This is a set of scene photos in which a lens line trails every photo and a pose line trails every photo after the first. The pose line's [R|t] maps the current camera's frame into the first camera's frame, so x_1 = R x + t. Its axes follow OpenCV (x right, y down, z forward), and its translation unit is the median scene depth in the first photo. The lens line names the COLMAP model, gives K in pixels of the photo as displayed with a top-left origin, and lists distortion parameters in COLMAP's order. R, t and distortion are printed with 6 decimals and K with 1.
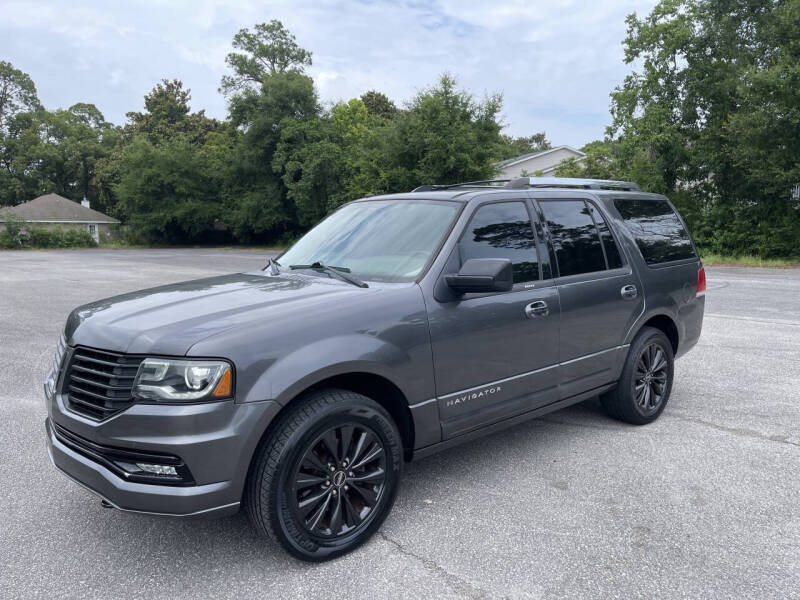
lens RADIAL K [[612.2, 0, 404.0], [0, 612.2, 292.4], [0, 0, 1]] dist [0.076168, -0.098745]
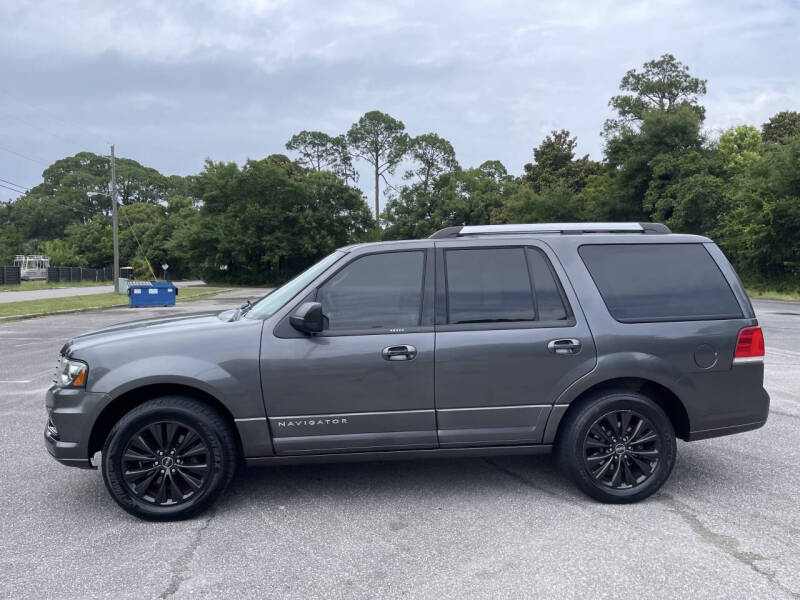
lens RADIAL K [[612.2, 0, 408.2], [0, 612.2, 296.2], [0, 0, 1]] dist [0.076168, -0.098745]
pose [[0.806593, 0.029053, -0.590393, 0.104834], [-0.063345, 0.997288, -0.037465, -0.003883], [0.587704, 0.067617, 0.806246, 0.018945]]
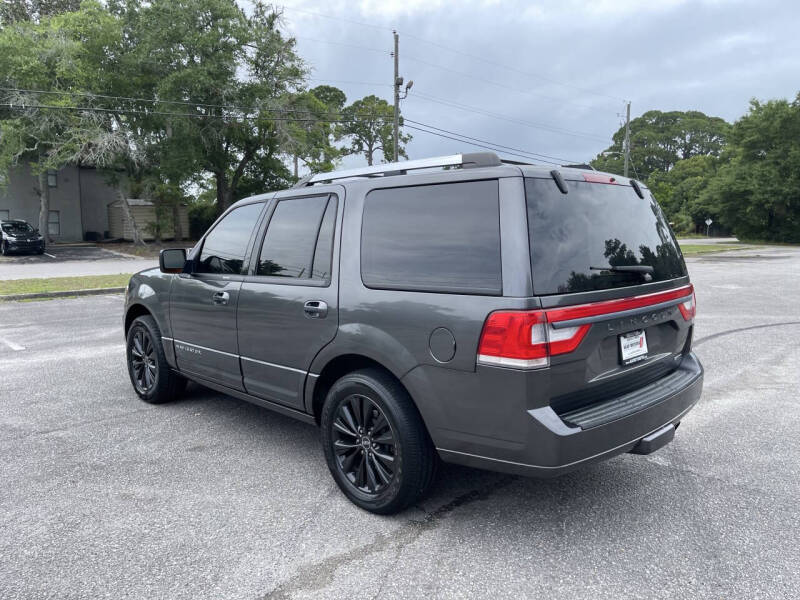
lens RADIAL K [[611.1, 0, 410.8], [0, 611.1, 301.4], [0, 0, 1]] dist [0.072803, -0.092189]
pose [[0.059742, 0.125966, -0.990234, 0.169015], [-0.103170, 0.987472, 0.119391, -0.017261], [0.992868, 0.095029, 0.071990, 0.156718]]
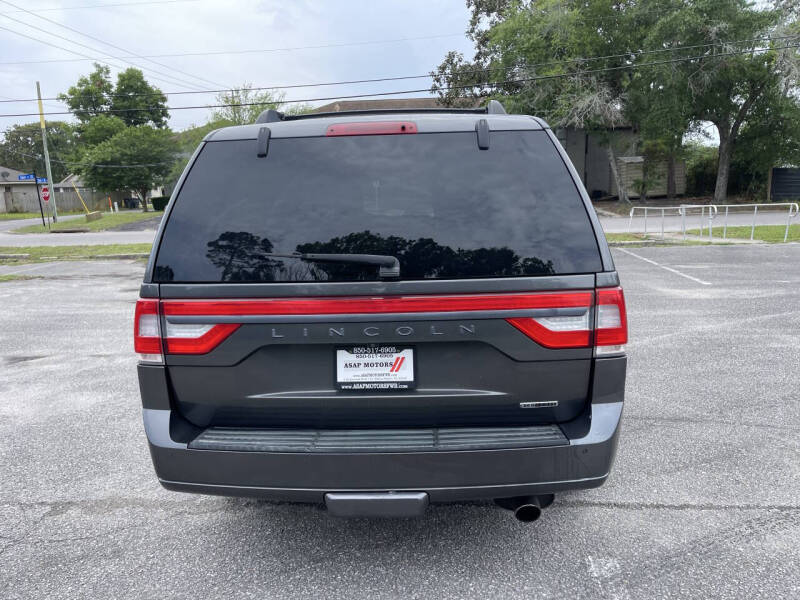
lens RADIAL K [[611.1, 0, 409.0], [0, 611.1, 303.4], [0, 0, 1]] dist [0.072803, -0.092189]
pose [[-0.703259, 0.154194, -0.694011, 0.115463], [-0.039464, 0.966224, 0.254663, -0.027399], [0.709838, 0.206483, -0.673420, 0.253357]]
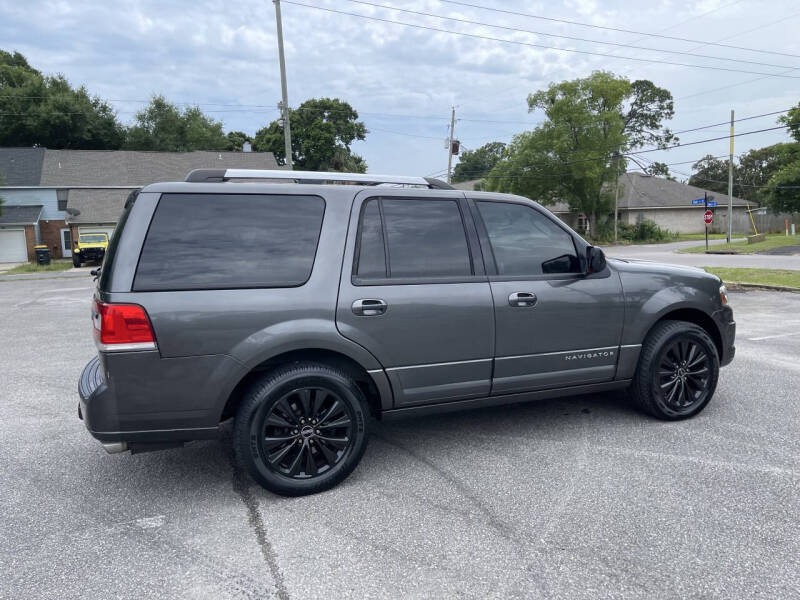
lens RADIAL K [[611.1, 0, 408.6], [0, 611.1, 297.4], [0, 0, 1]] dist [0.072803, -0.092189]
pose [[-0.951995, 0.000076, 0.306114, -0.032087], [0.064129, 0.977859, 0.199195, -0.030165], [-0.299321, 0.209263, -0.930922, 0.302630]]
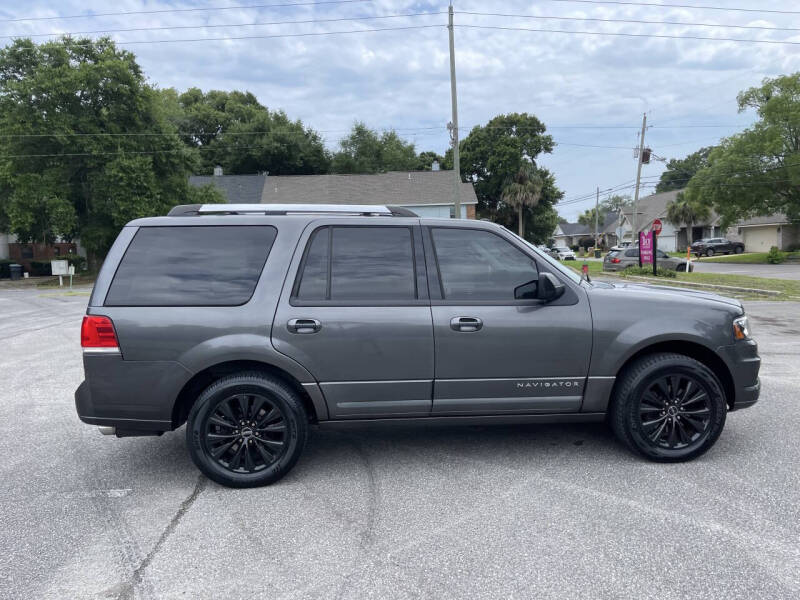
lens RADIAL K [[611.1, 0, 408.2], [0, 611.1, 304.9], [0, 0, 1]] dist [0.072803, -0.092189]
pose [[-0.803986, -0.023845, 0.594169, -0.085305], [0.091679, 0.982279, 0.163474, -0.029066], [-0.587538, 0.185904, -0.787553, 0.284388]]
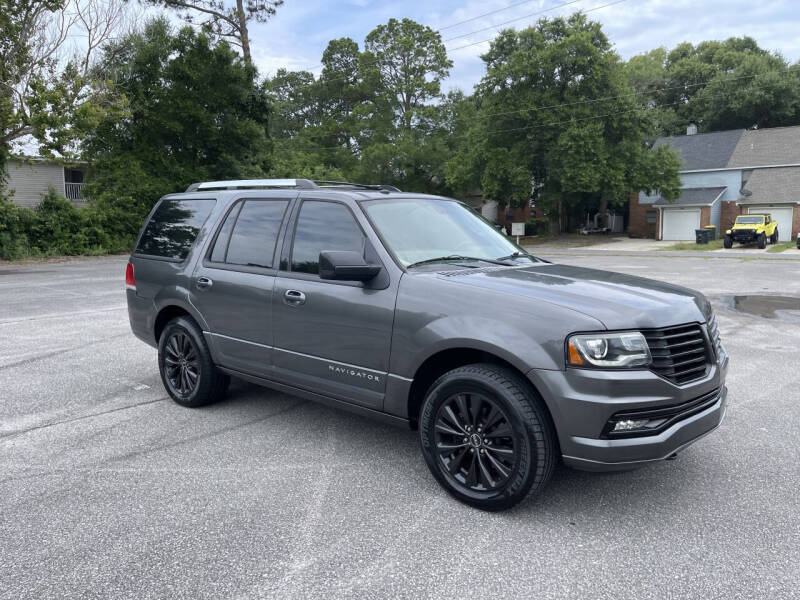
lens RADIAL K [[610.6, 0, 404.9], [0, 610.6, 294.1], [0, 0, 1]] dist [0.065576, -0.076635]
pose [[-0.140528, -0.106701, 0.984310, -0.153115], [0.105490, 0.986903, 0.122042, -0.016182], [-0.984441, 0.120986, -0.127432, 0.163010]]
